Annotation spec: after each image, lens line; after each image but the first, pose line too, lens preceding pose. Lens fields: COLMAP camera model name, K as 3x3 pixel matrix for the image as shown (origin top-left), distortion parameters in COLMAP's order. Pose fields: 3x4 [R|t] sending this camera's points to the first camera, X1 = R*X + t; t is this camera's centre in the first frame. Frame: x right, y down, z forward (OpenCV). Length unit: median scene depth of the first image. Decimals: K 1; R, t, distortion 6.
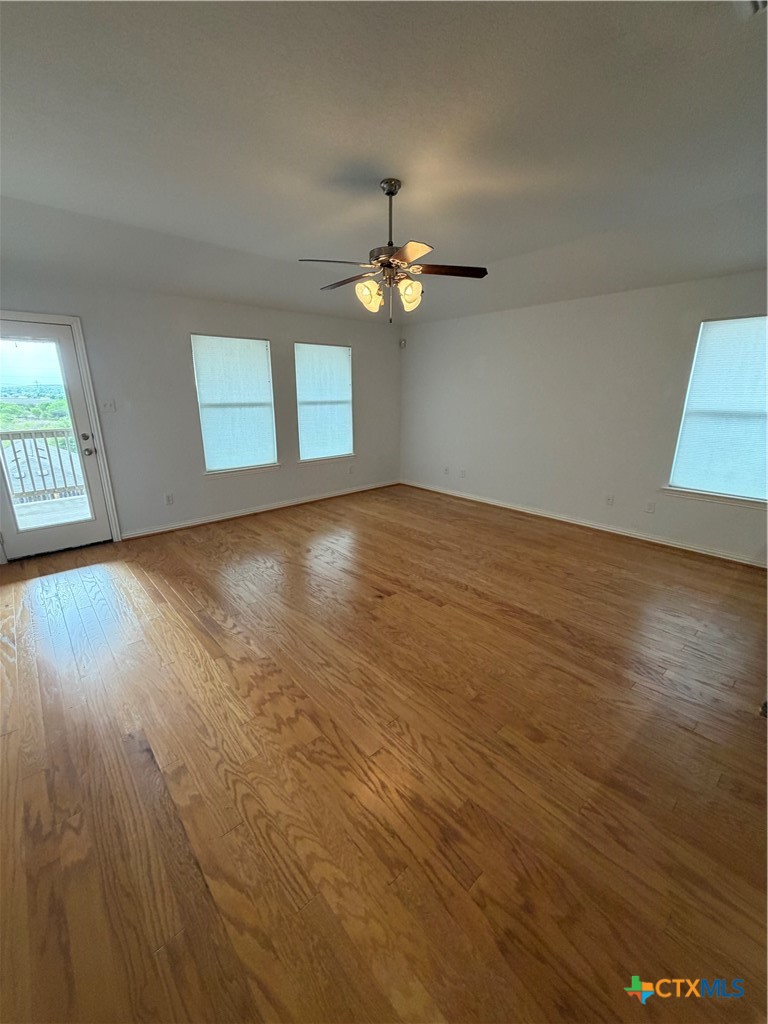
lens RADIAL K [[410.2, 0, 380.9], [0, 410.2, 508.9], [0, 0, 1]] dist [0.000391, 0.001023]
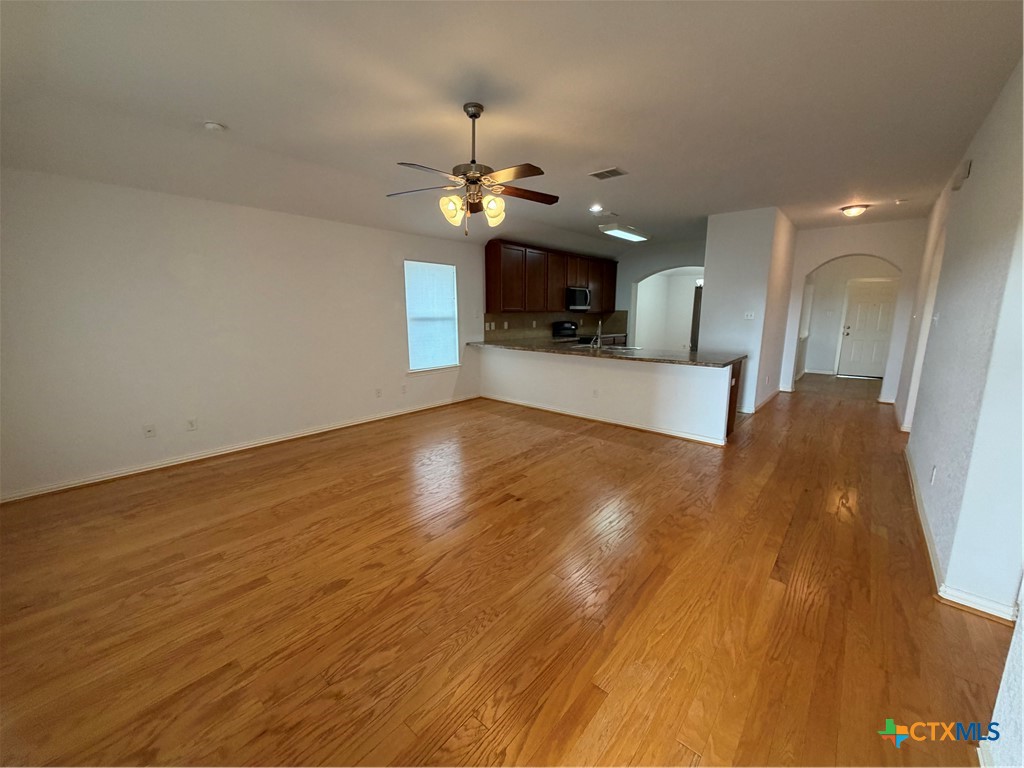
lens RADIAL K [[410.2, 0, 507.6], [0, 410.2, 385.5], [0, 0, 1]] dist [0.000391, 0.001023]
pose [[-0.128119, -0.185981, 0.974165, -0.797990], [0.270911, 0.938340, 0.214770, -0.237907], [-0.954040, 0.291428, -0.069835, 0.849739]]
